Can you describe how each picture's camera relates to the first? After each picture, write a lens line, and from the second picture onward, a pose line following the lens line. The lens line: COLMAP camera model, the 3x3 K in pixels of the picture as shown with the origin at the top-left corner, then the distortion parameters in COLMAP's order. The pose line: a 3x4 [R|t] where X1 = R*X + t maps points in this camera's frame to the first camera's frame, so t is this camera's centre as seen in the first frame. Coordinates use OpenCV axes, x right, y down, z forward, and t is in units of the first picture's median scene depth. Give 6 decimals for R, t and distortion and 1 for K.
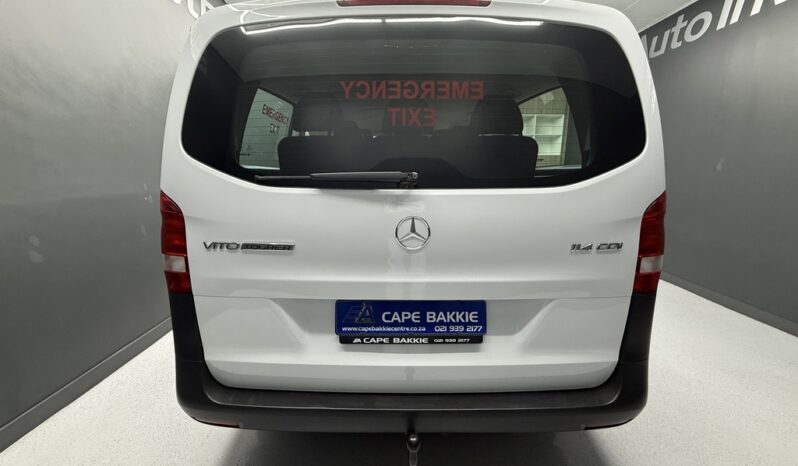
lens RADIAL K [[313.5, 0, 399.0], [0, 313.5, 233.0], [0, 0, 1]] dist [-0.001165, 0.000088]
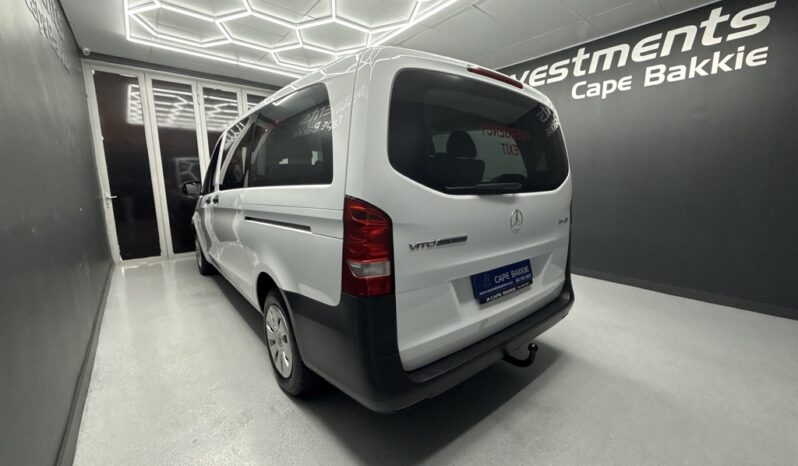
lens RADIAL K [[313.5, 0, 399.0], [0, 313.5, 233.0], [0, 0, 1]] dist [-0.001165, 0.000088]
pose [[0.773563, -0.104898, 0.624978, -1.328184], [0.106015, 0.993728, 0.035570, -0.055680], [-0.624789, 0.038741, 0.779832, 0.119423]]
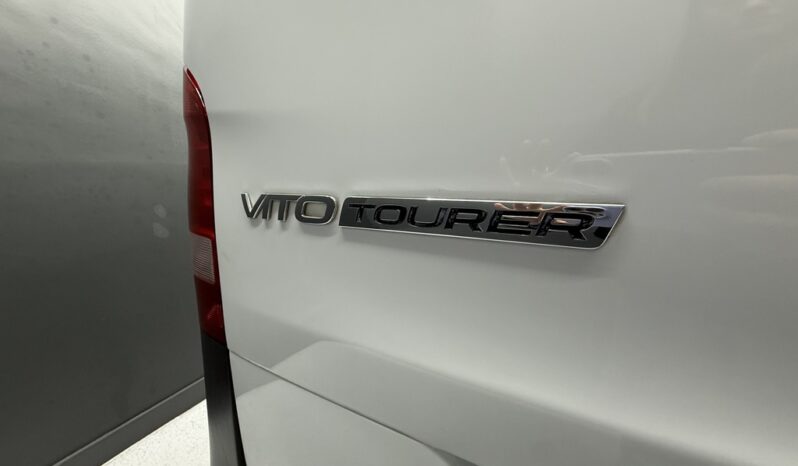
lens RADIAL K [[313.5, 0, 399.0], [0, 313.5, 233.0], [0, 0, 1]] dist [-0.001165, 0.000088]
pose [[0.900575, 0.072227, -0.428658, -0.344876], [-0.084470, 0.996380, -0.009578, 0.054431], [0.426414, 0.044834, 0.903416, 0.768597]]
